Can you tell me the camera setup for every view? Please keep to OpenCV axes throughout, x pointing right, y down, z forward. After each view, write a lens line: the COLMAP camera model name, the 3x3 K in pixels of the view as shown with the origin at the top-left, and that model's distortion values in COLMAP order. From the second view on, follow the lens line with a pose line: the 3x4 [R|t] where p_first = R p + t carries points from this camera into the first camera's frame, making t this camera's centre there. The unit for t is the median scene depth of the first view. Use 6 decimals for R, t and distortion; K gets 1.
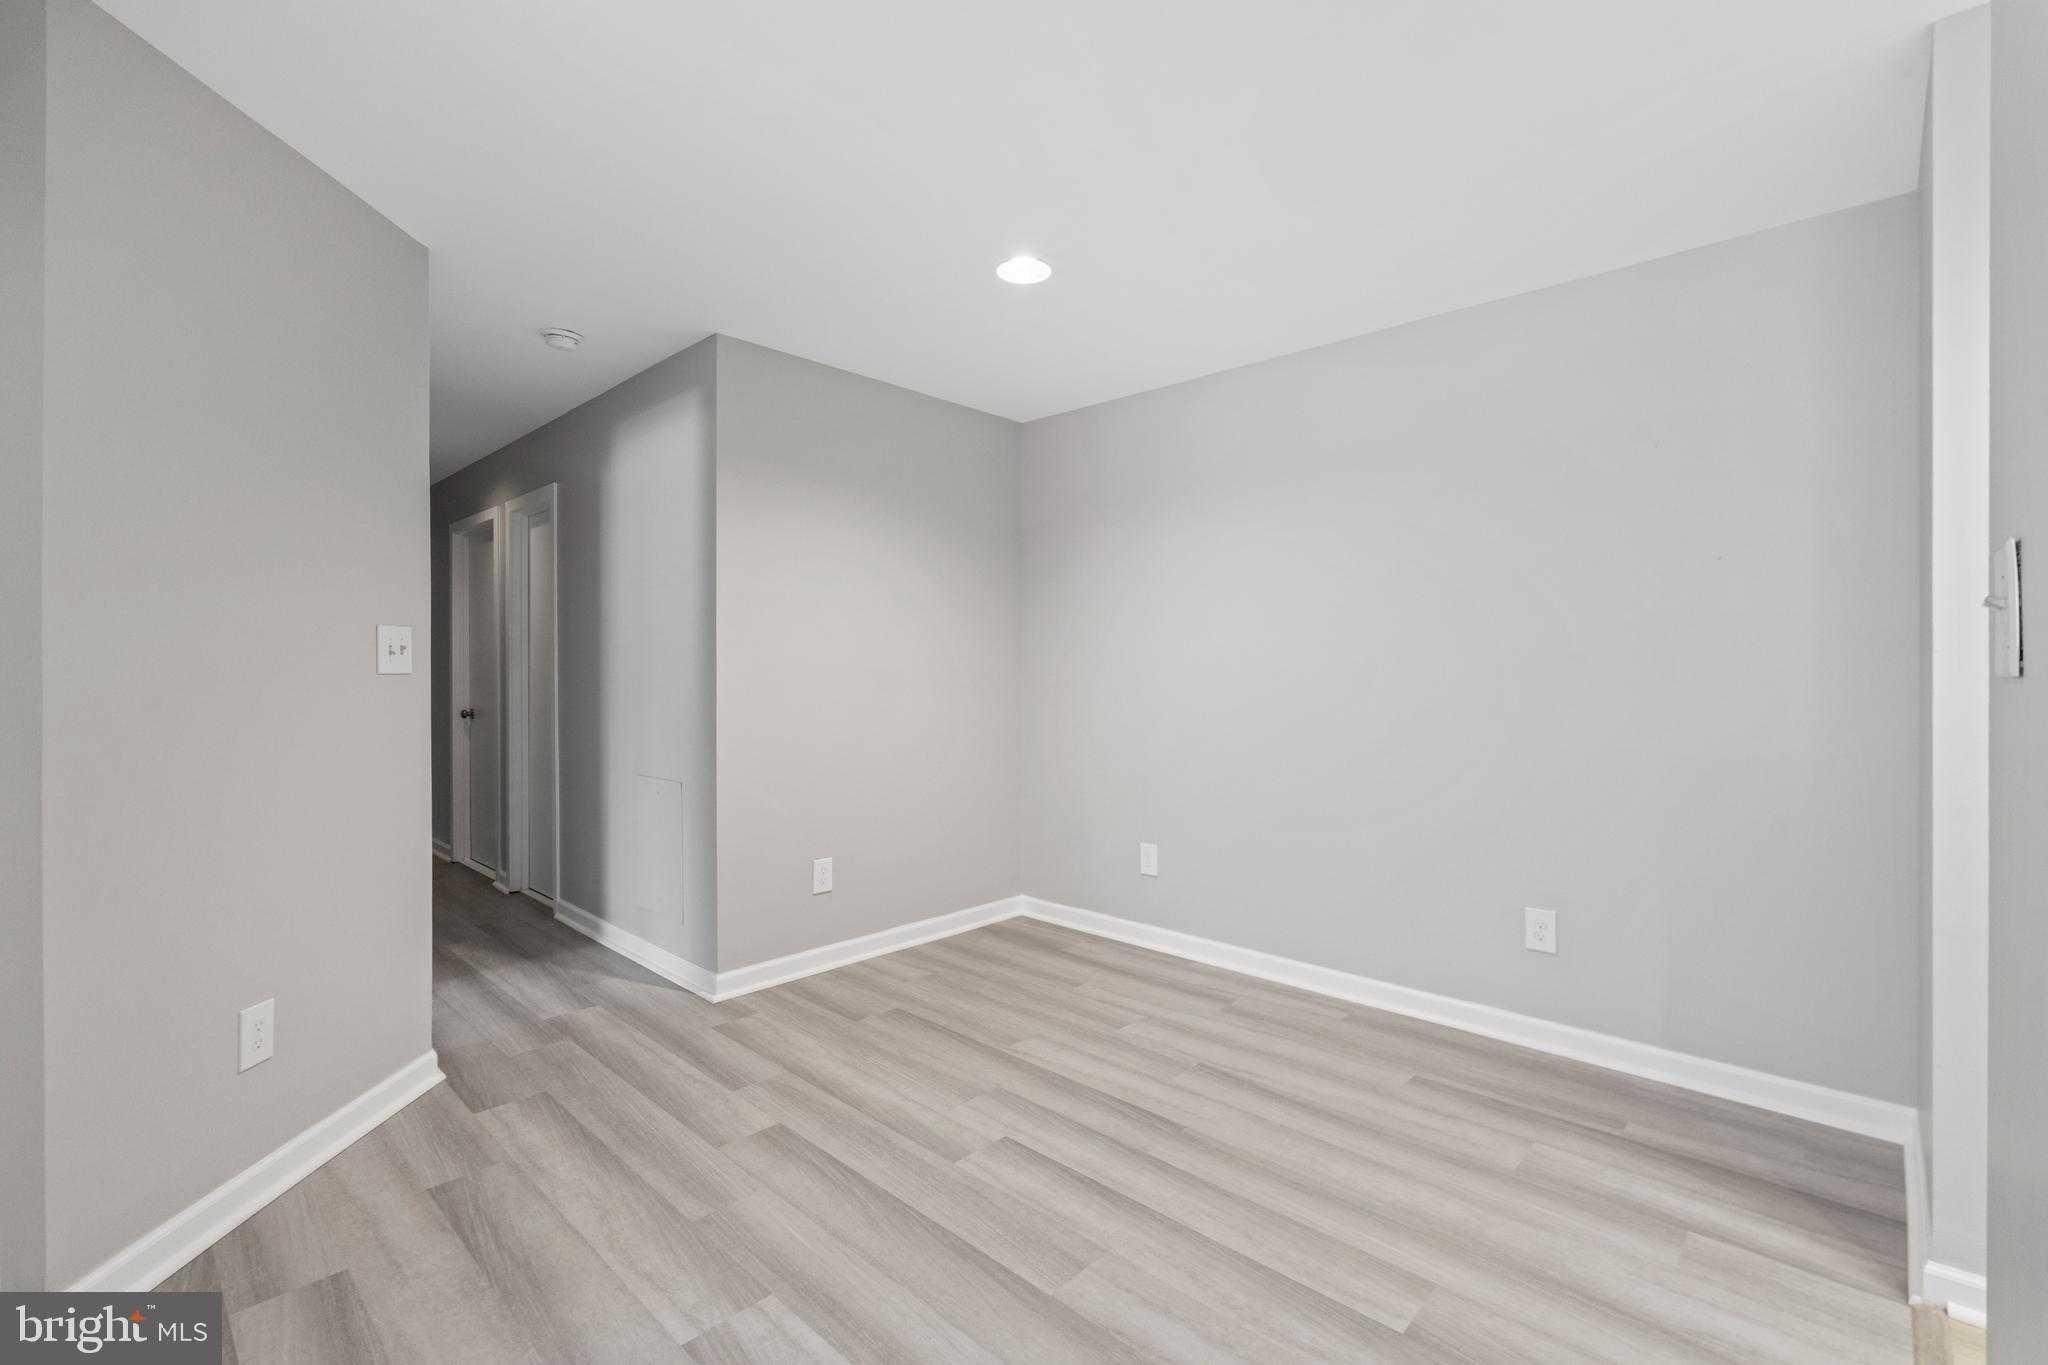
lens RADIAL K [[899.7, 0, 1022.8], [0, 899.7, 673.2], [0, 0, 1]] dist [0.002028, 0.000121]
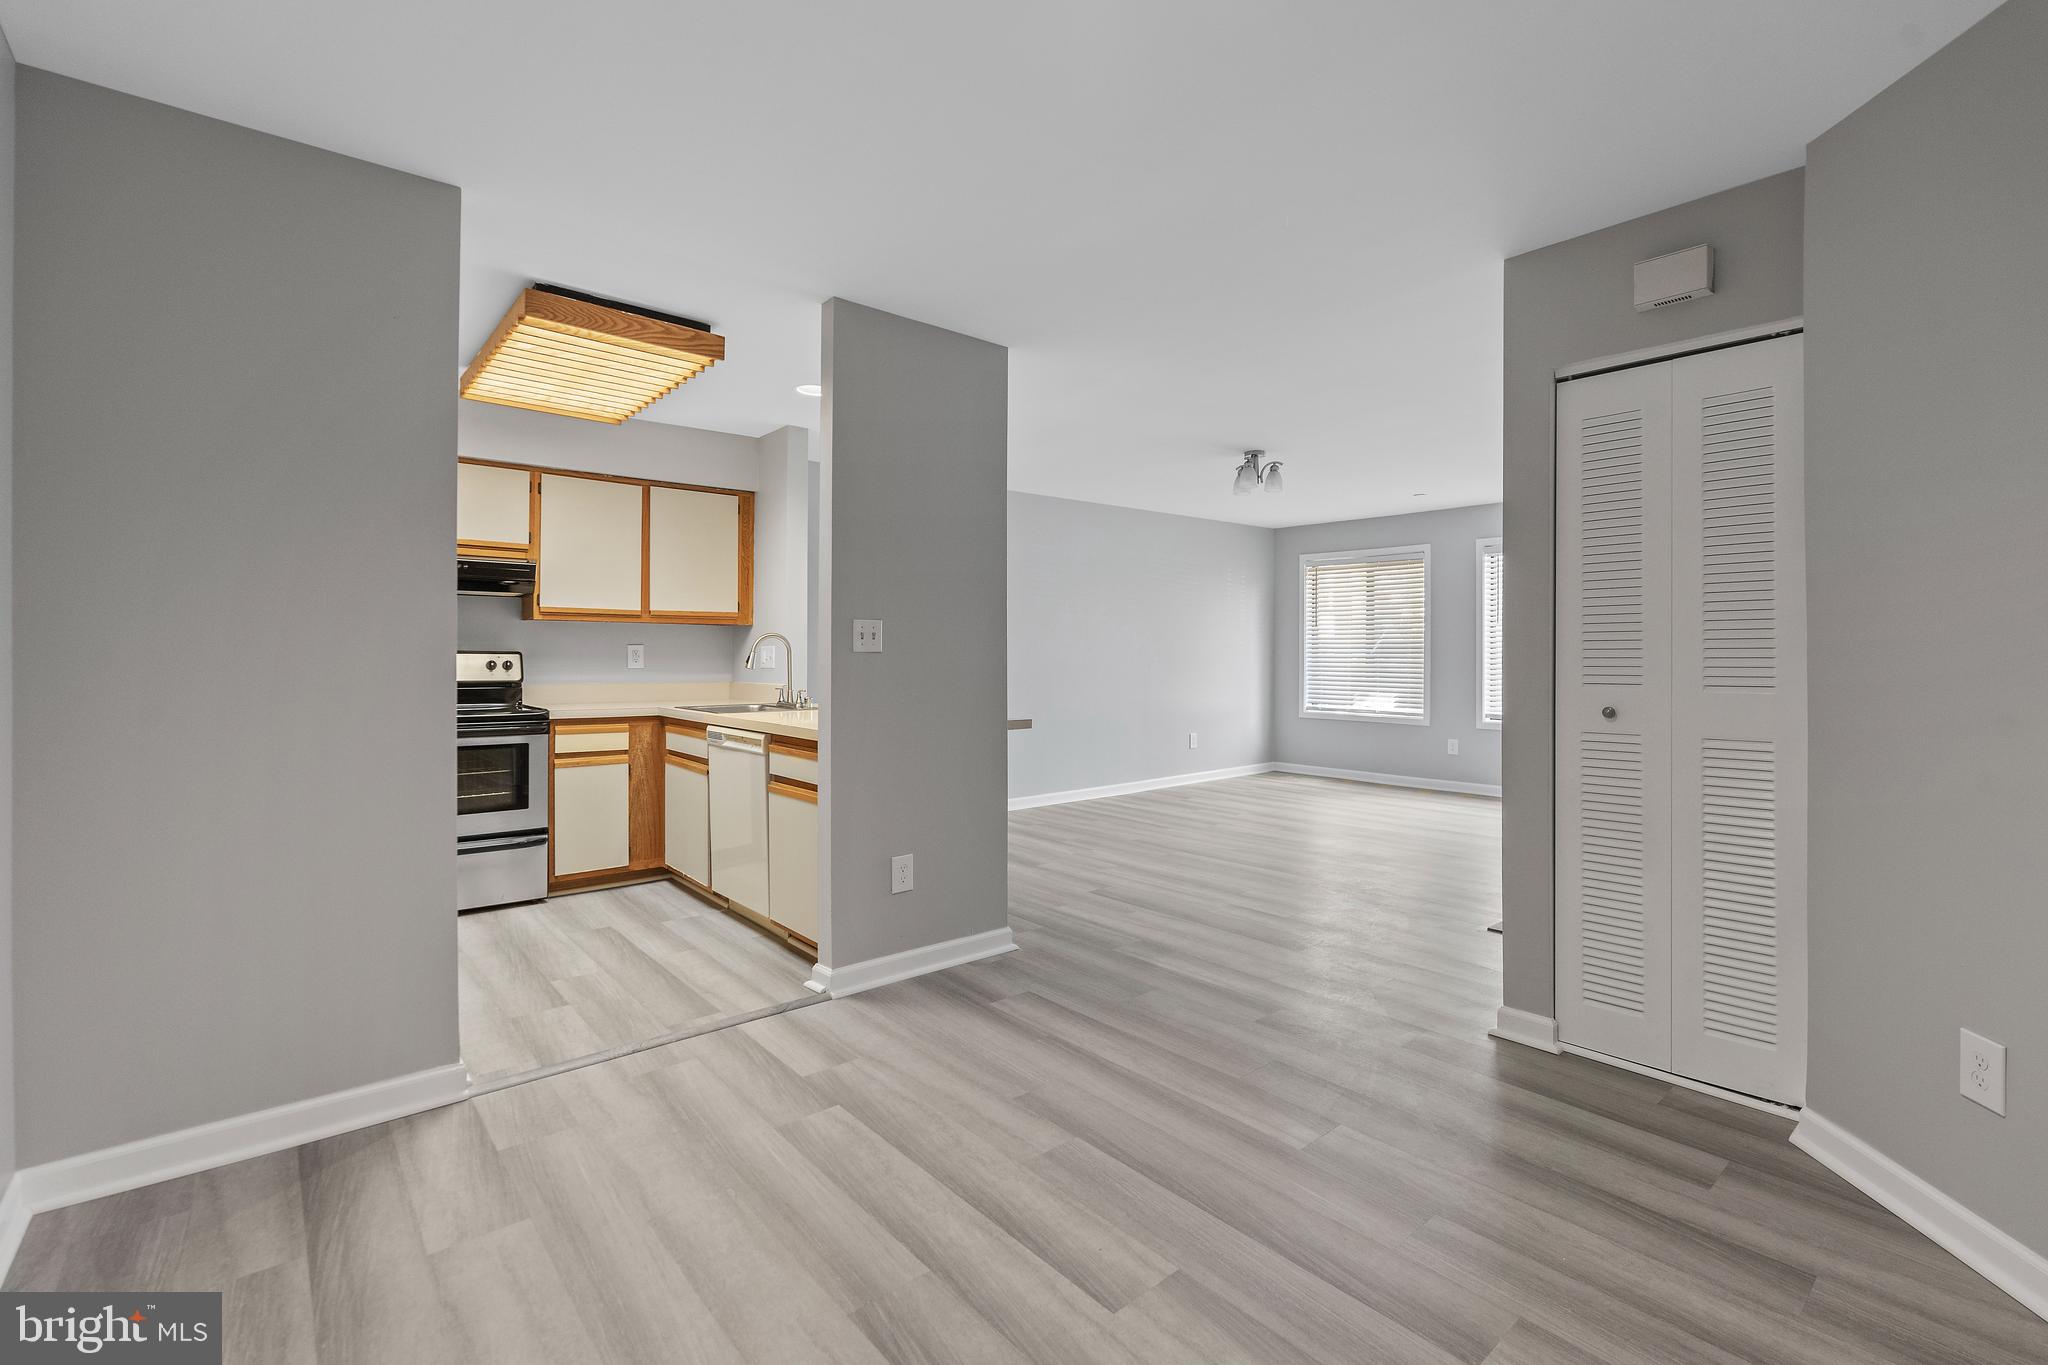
lens RADIAL K [[899.7, 0, 1017.5], [0, 899.7, 668.8], [0, 0, 1]] dist [0.002028, 0.000121]
pose [[-0.992980, -0.003006, 0.118244, -0.028886], [-0.001247, 0.999887, 0.014949, 0.003360], [-0.118275, 0.014696, -0.992872, 1.890793]]
